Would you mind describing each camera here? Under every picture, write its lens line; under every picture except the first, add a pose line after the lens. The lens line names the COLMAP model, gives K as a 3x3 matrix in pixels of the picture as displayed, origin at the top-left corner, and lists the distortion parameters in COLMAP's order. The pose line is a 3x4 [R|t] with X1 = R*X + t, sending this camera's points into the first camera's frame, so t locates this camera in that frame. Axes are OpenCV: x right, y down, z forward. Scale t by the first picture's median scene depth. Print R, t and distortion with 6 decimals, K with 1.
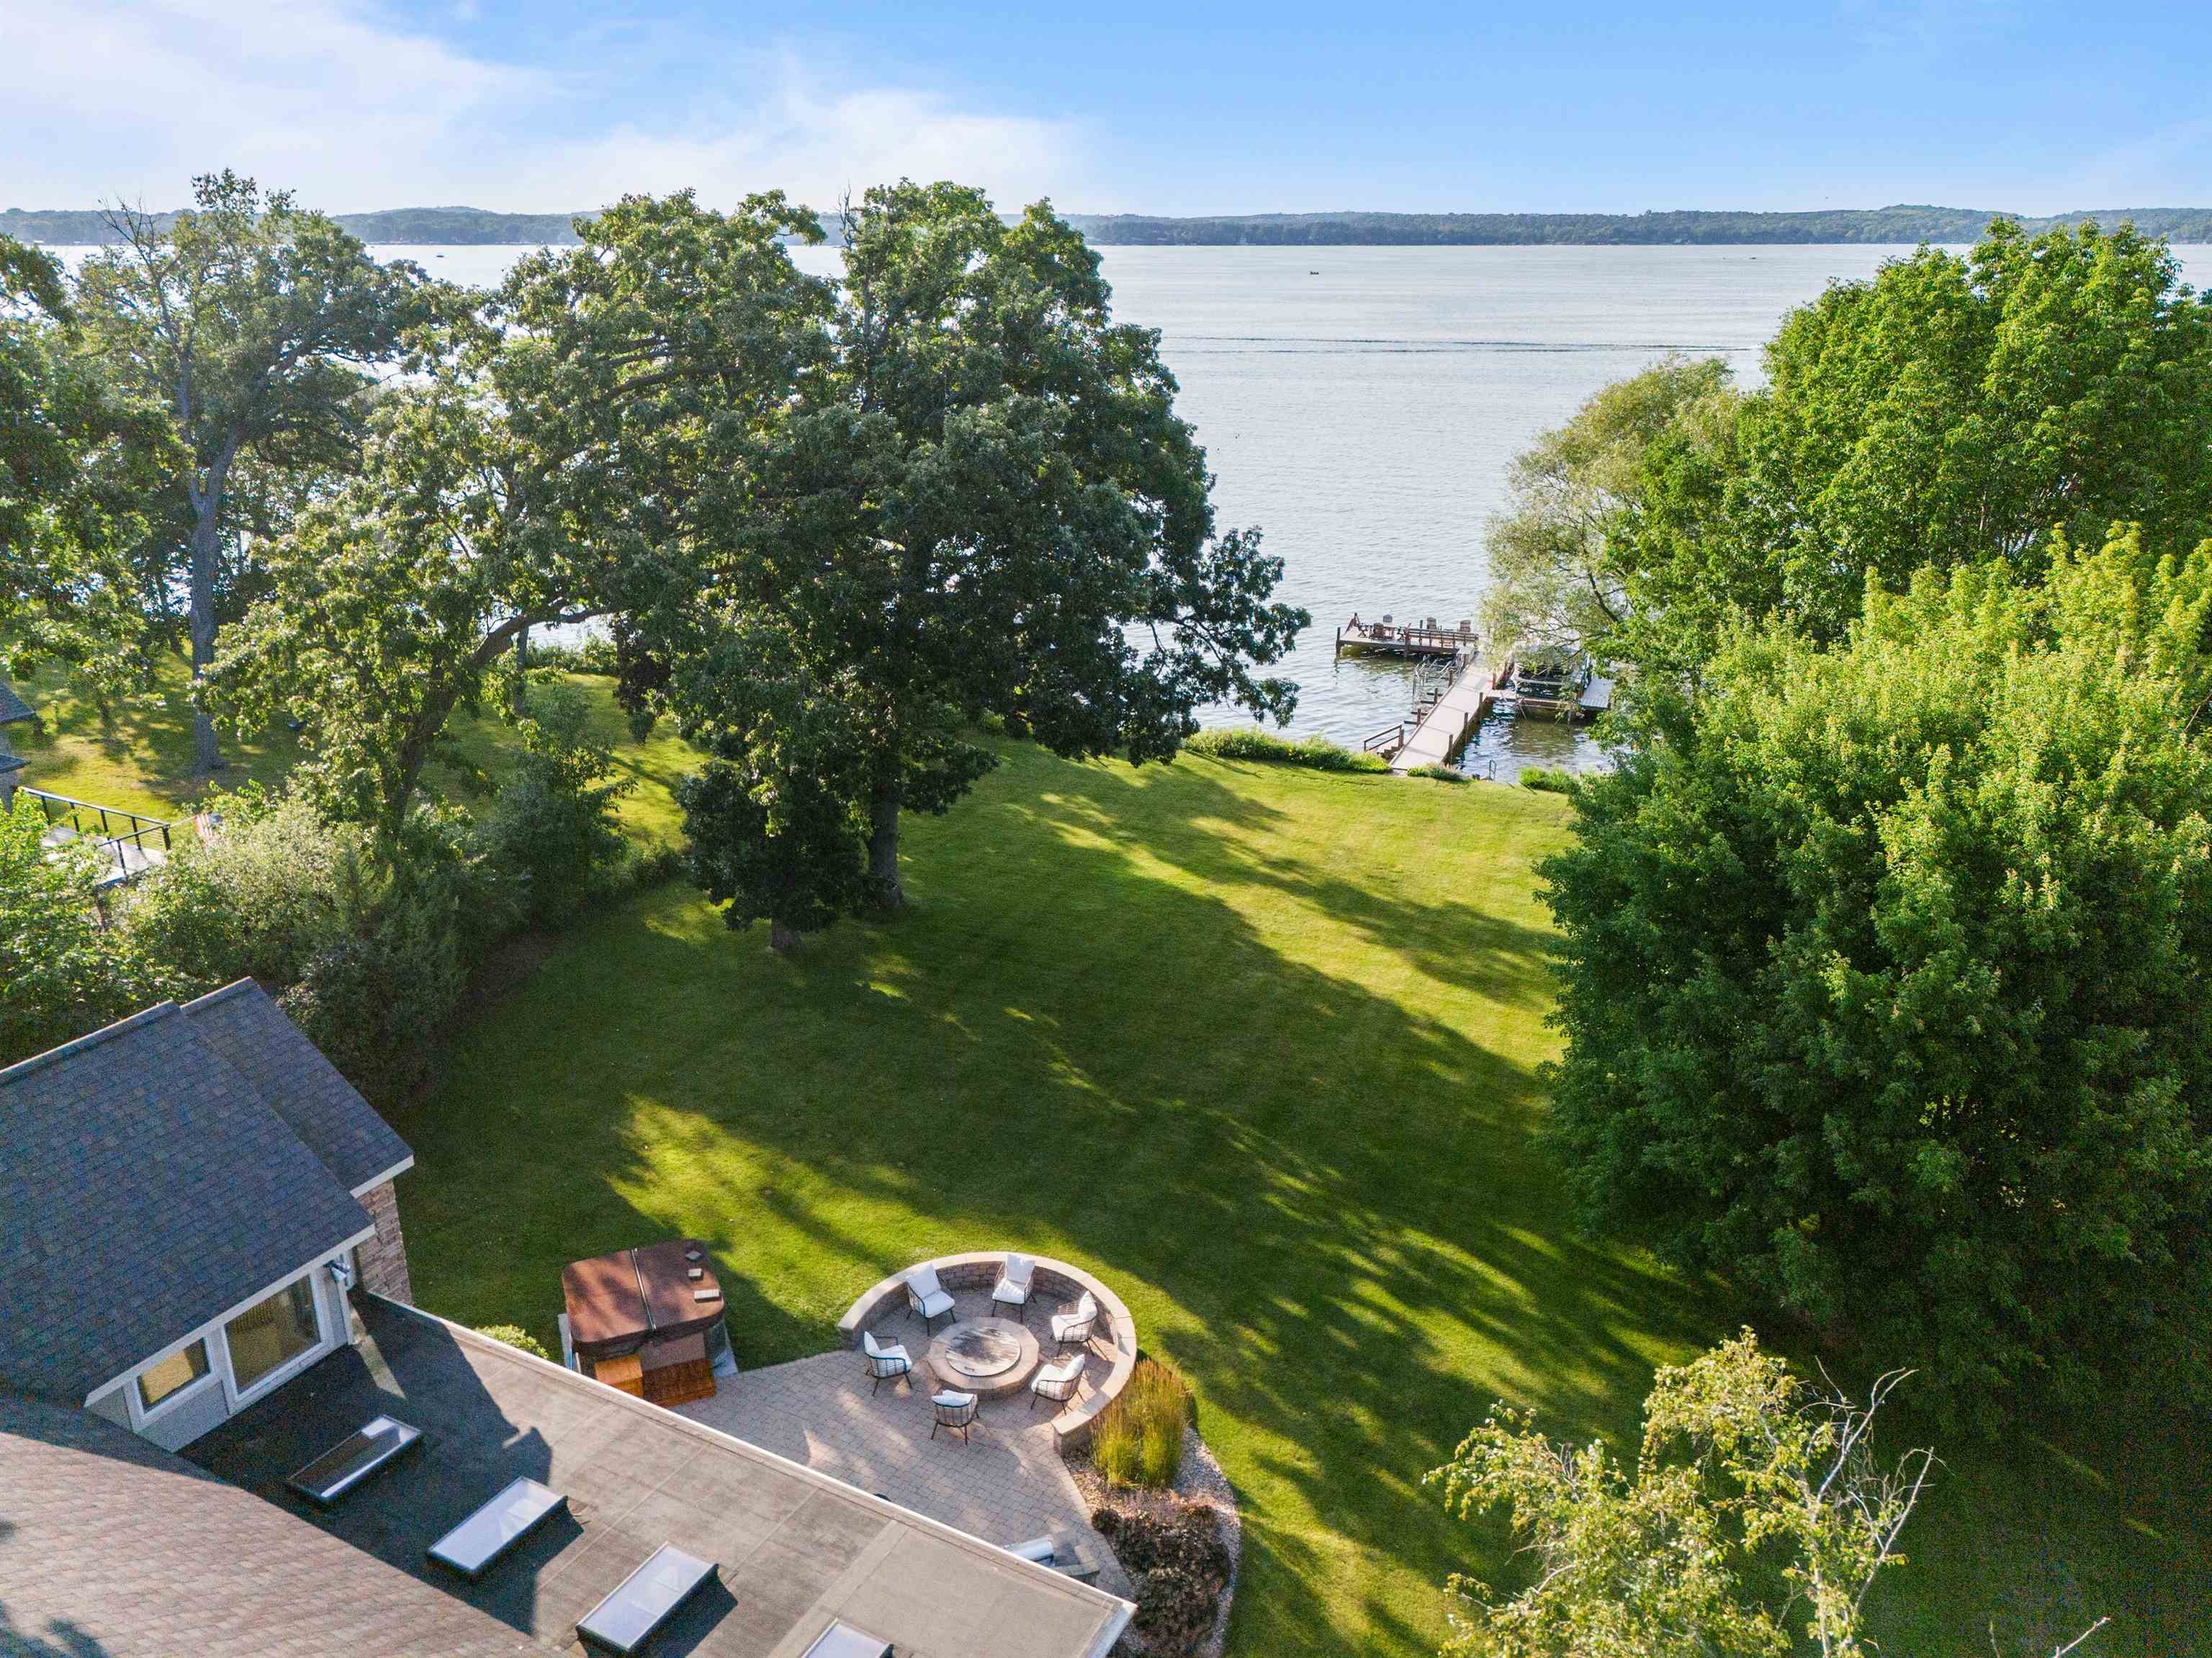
lens RADIAL K [[1623.7, 0, 1104.0], [0, 1623.7, 836.2], [0, 0, 1]] dist [0.072132, -0.062962]
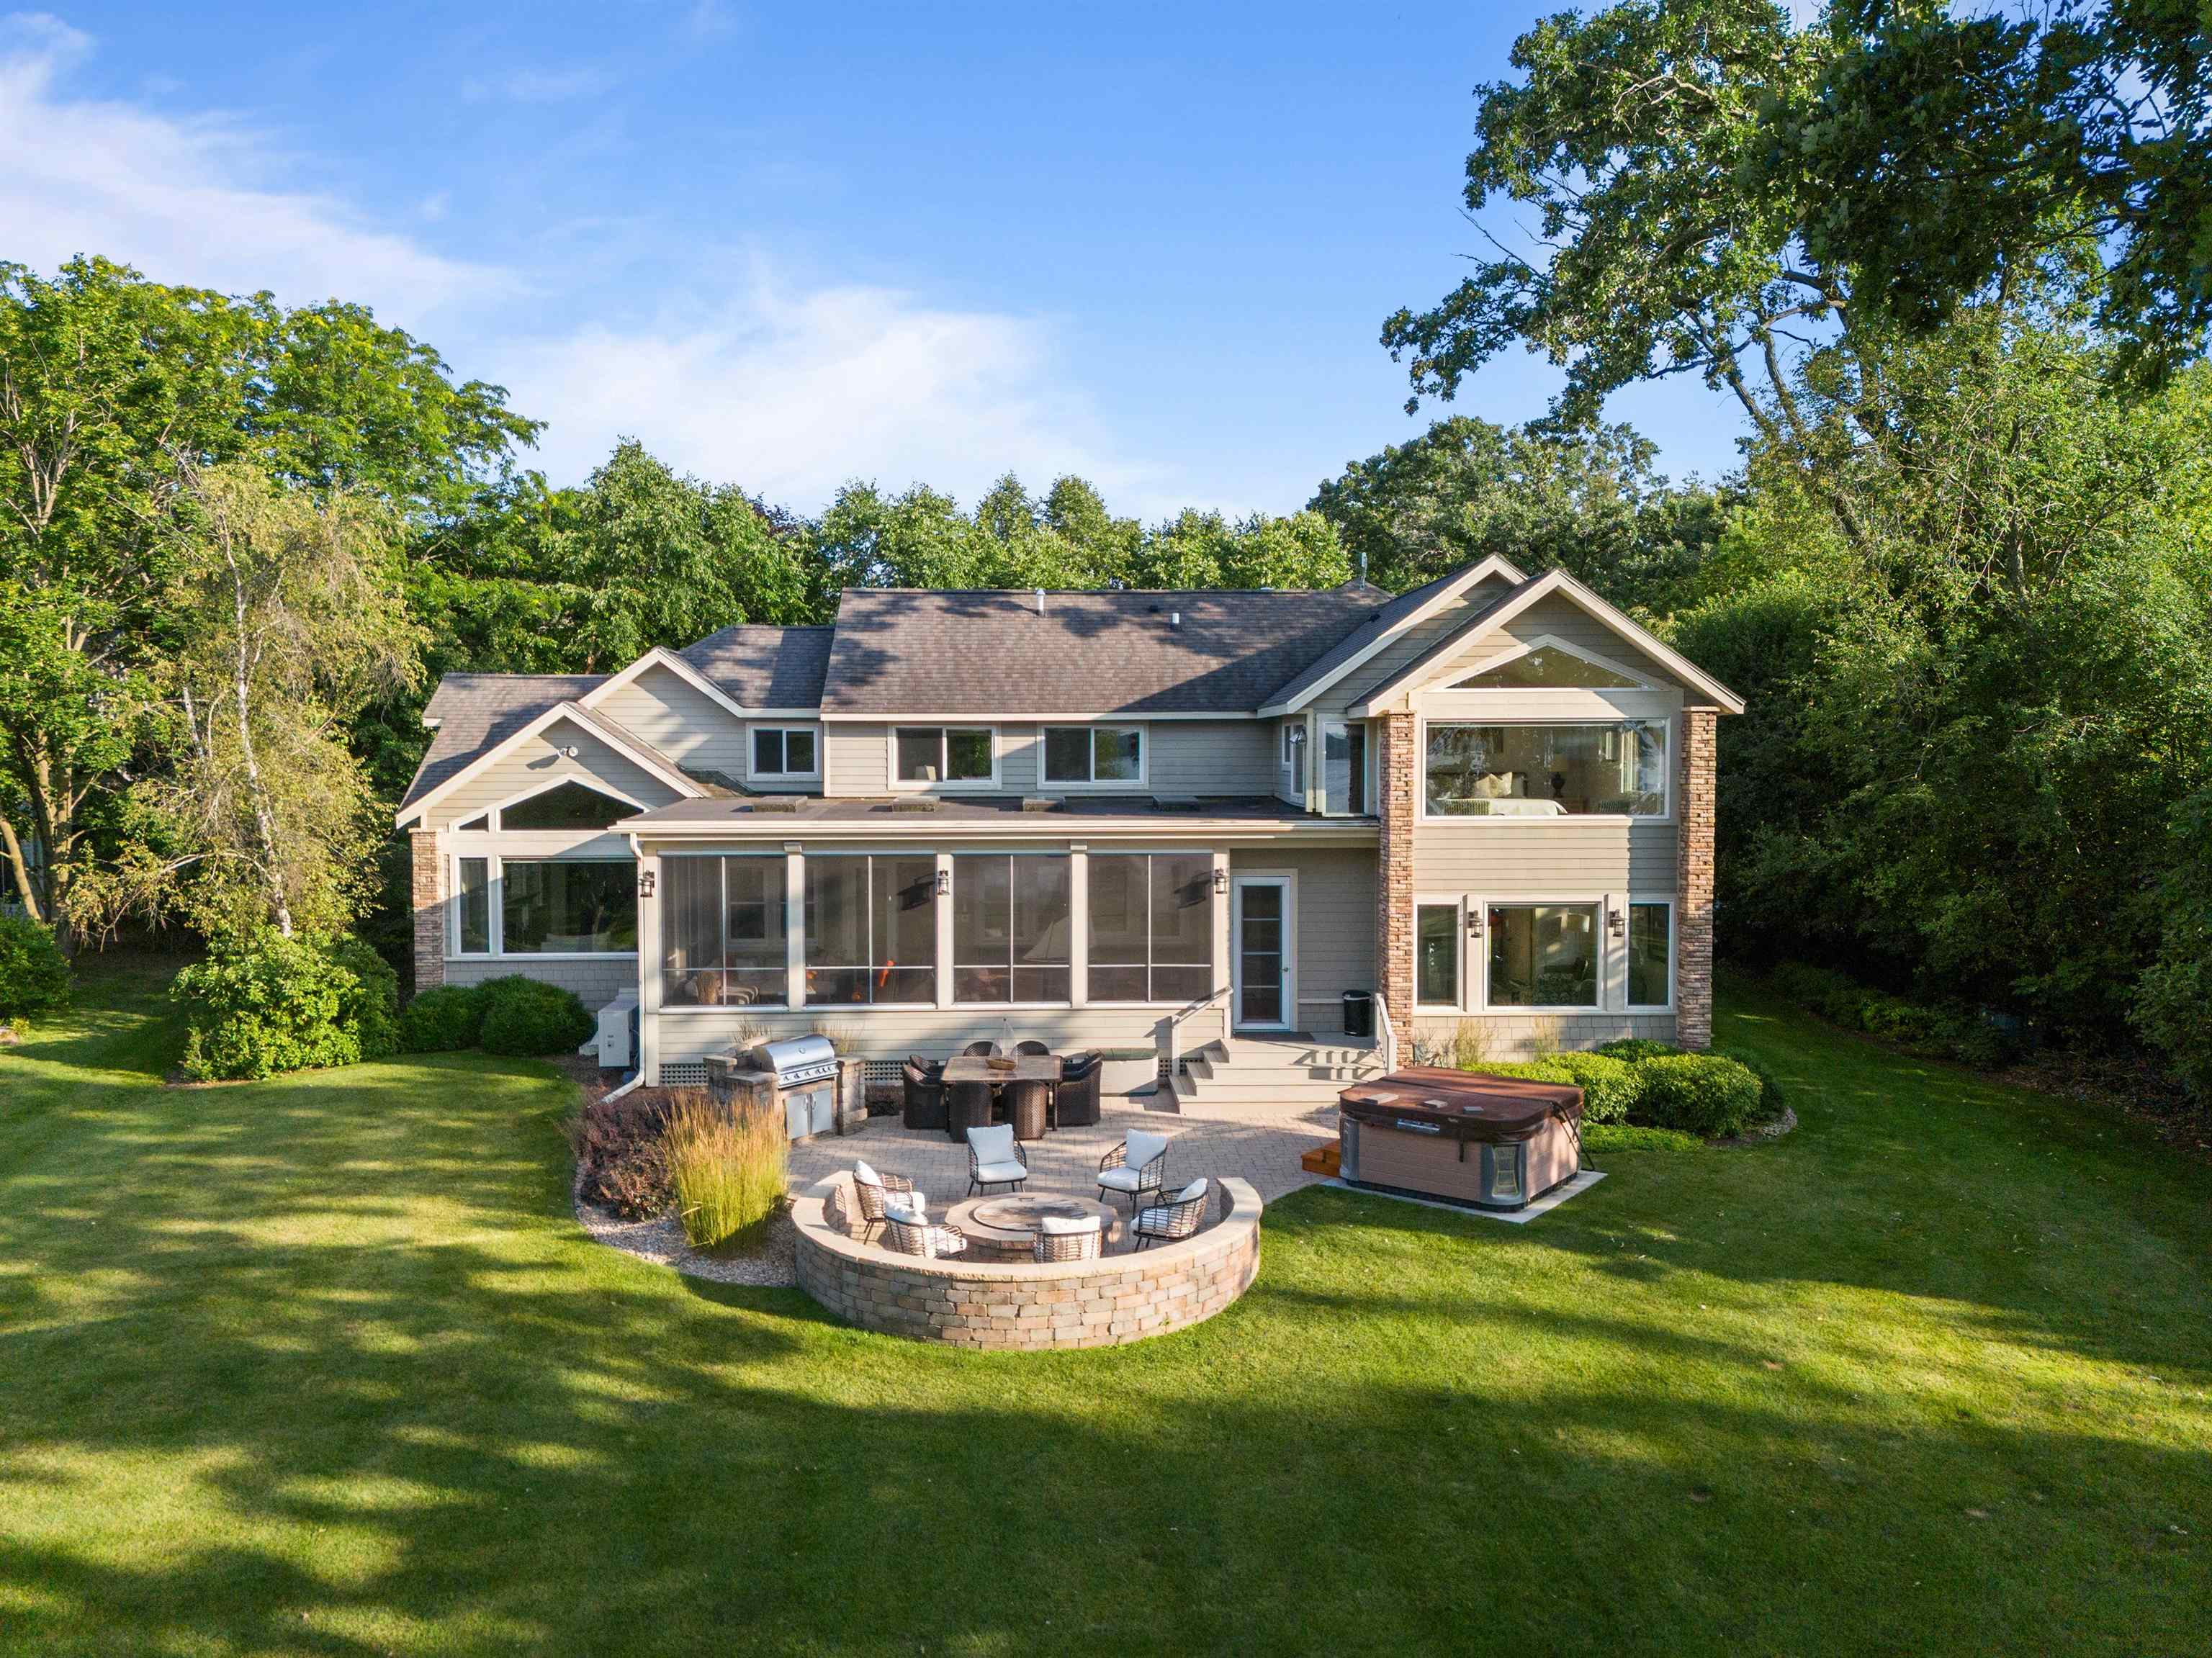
lens RADIAL K [[1623.7, 0, 1104.0], [0, 1623.7, 836.2], [0, 0, 1]] dist [0.072132, -0.062962]
pose [[-0.870265, 0.014773, -0.492362, 0.203086], [-0.178647, 0.922031, 0.343429, -0.050476], [0.459047, 0.386833, -0.799773, 1.367377]]
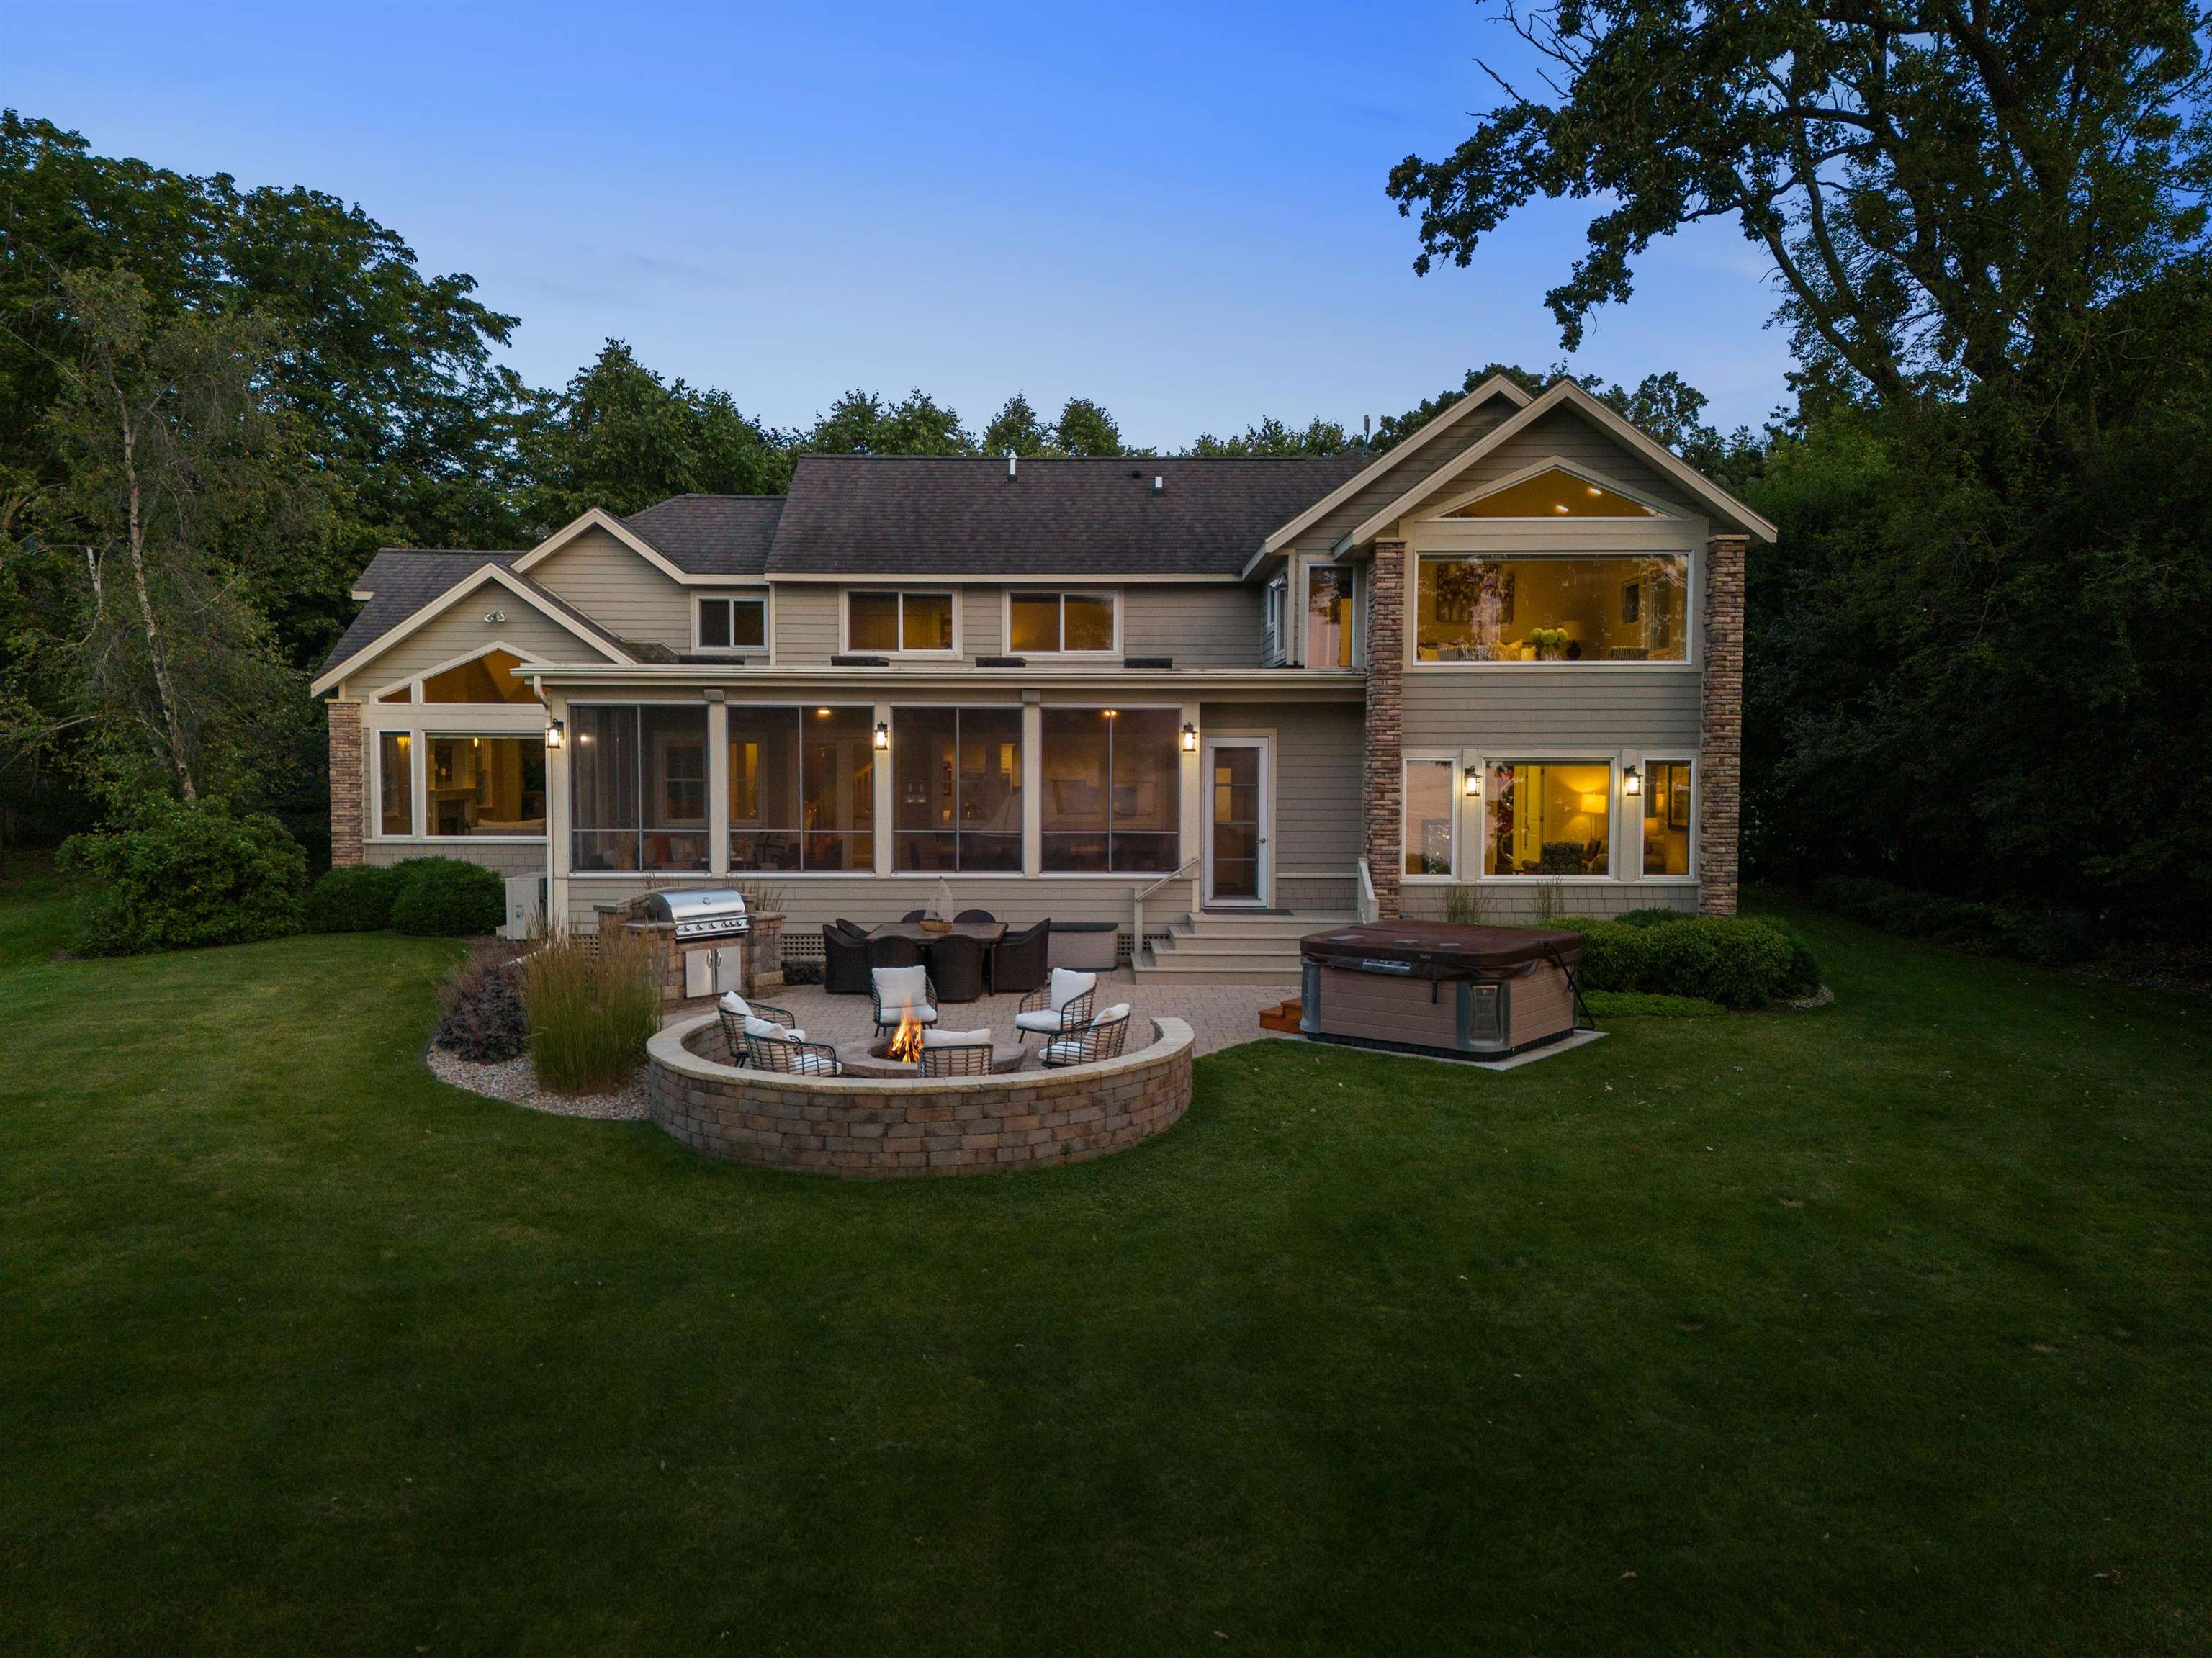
lens RADIAL K [[1623.6, 0, 1106.0], [0, 1623.6, 829.0], [0, 0, 1]] dist [0.069263, -0.050629]
pose [[-0.883679, 0.006552, -0.468048, 0.124958], [-0.174359, 0.923339, 0.342116, 0.037491], [0.434409, 0.383929, -0.814793, 1.348193]]
